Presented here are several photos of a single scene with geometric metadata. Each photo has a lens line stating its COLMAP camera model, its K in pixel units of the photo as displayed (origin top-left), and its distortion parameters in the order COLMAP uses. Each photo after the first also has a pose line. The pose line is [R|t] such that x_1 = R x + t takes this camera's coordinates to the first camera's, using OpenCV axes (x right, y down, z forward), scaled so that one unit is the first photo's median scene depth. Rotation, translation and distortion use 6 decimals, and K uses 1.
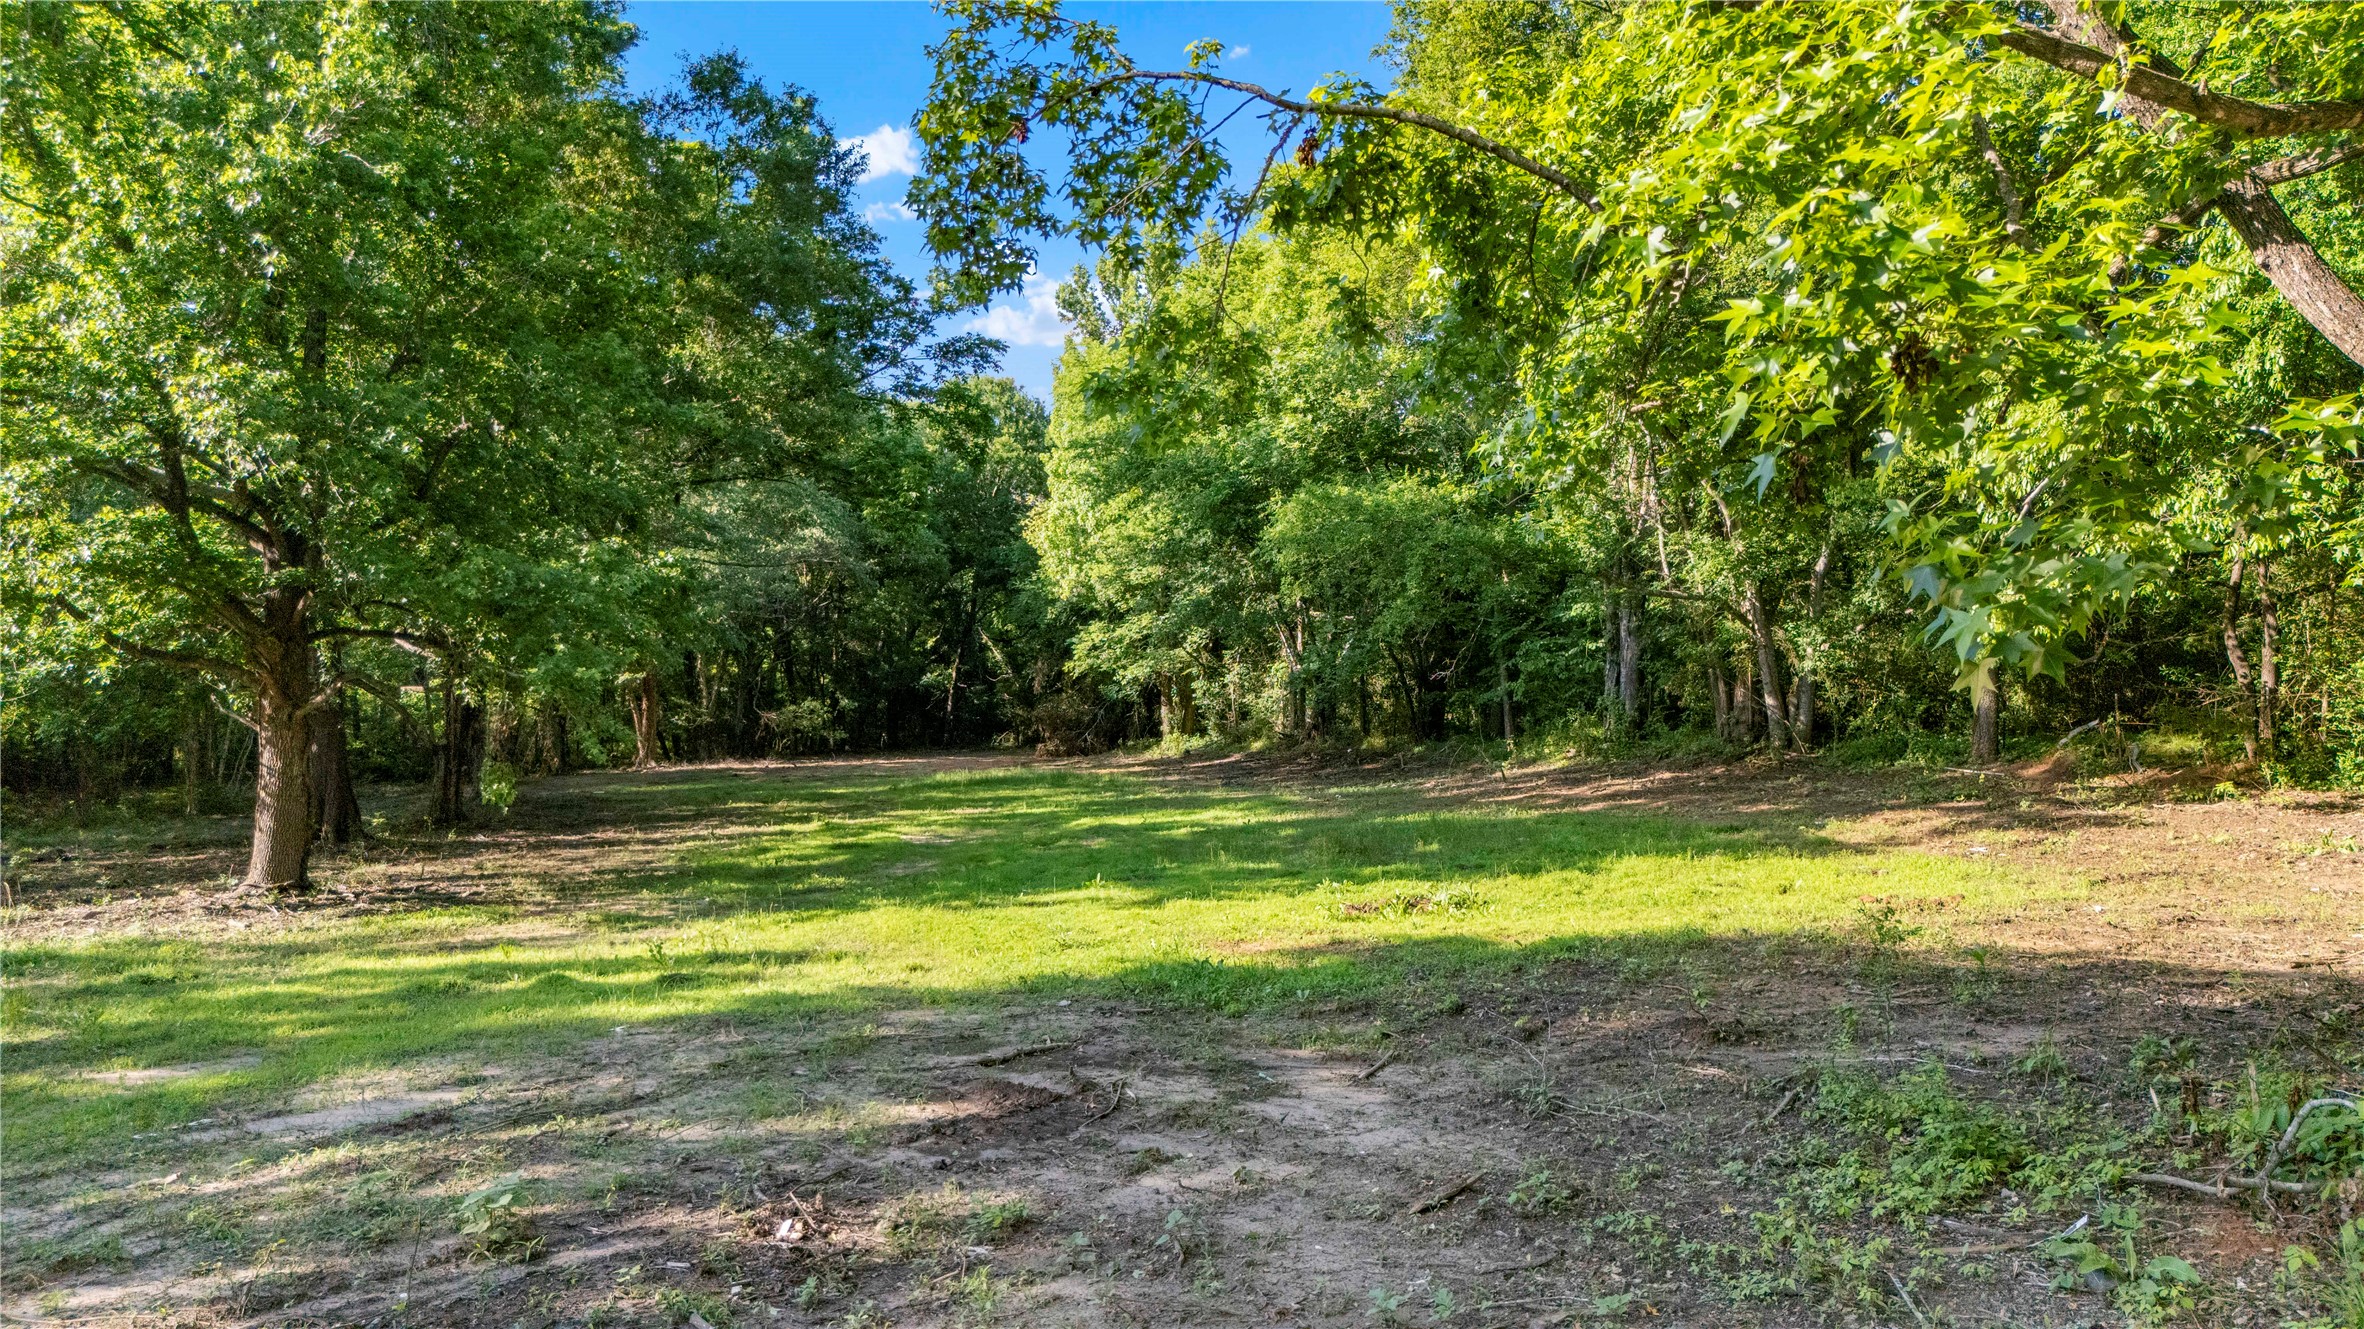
lens RADIAL K [[1758.7, 0, 1182.0], [0, 1758.7, 664.5], [0, 0, 1]] dist [0.065922, -0.057658]
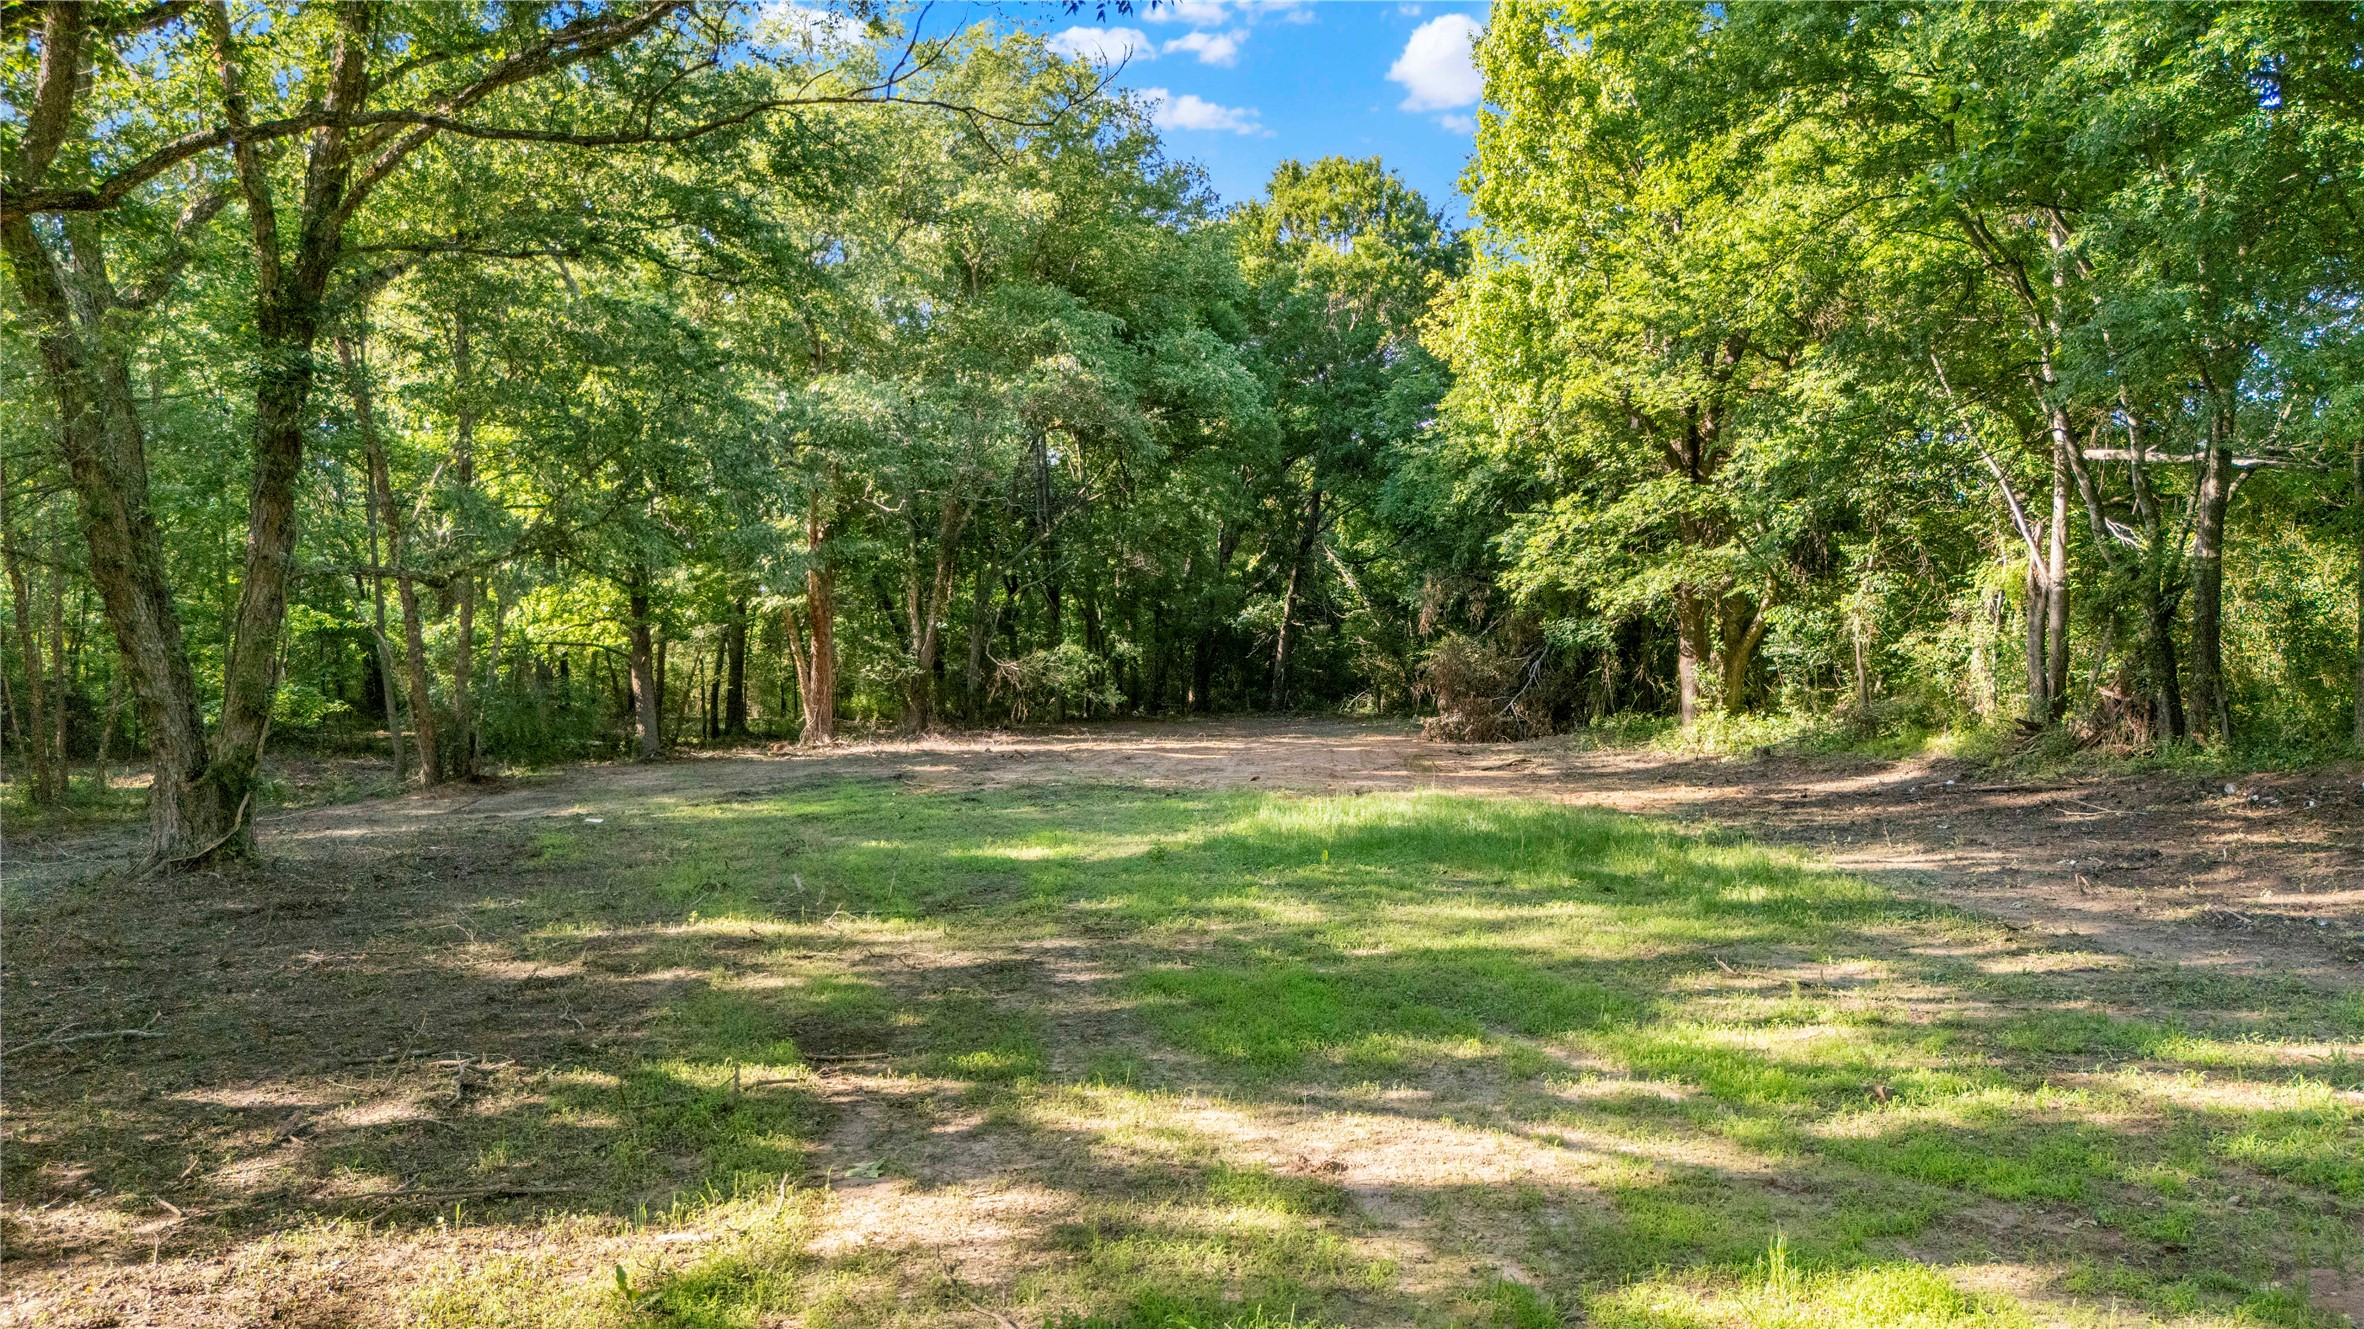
lens RADIAL K [[1758.7, 0, 1182.0], [0, 1758.7, 664.5], [0, 0, 1]] dist [0.065922, -0.057658]
pose [[0.982996, 0.012384, -0.183209, -0.059902], [-0.007114, 0.999543, 0.029395, 0.010755], [0.183490, -0.027592, 0.982634, 0.437389]]
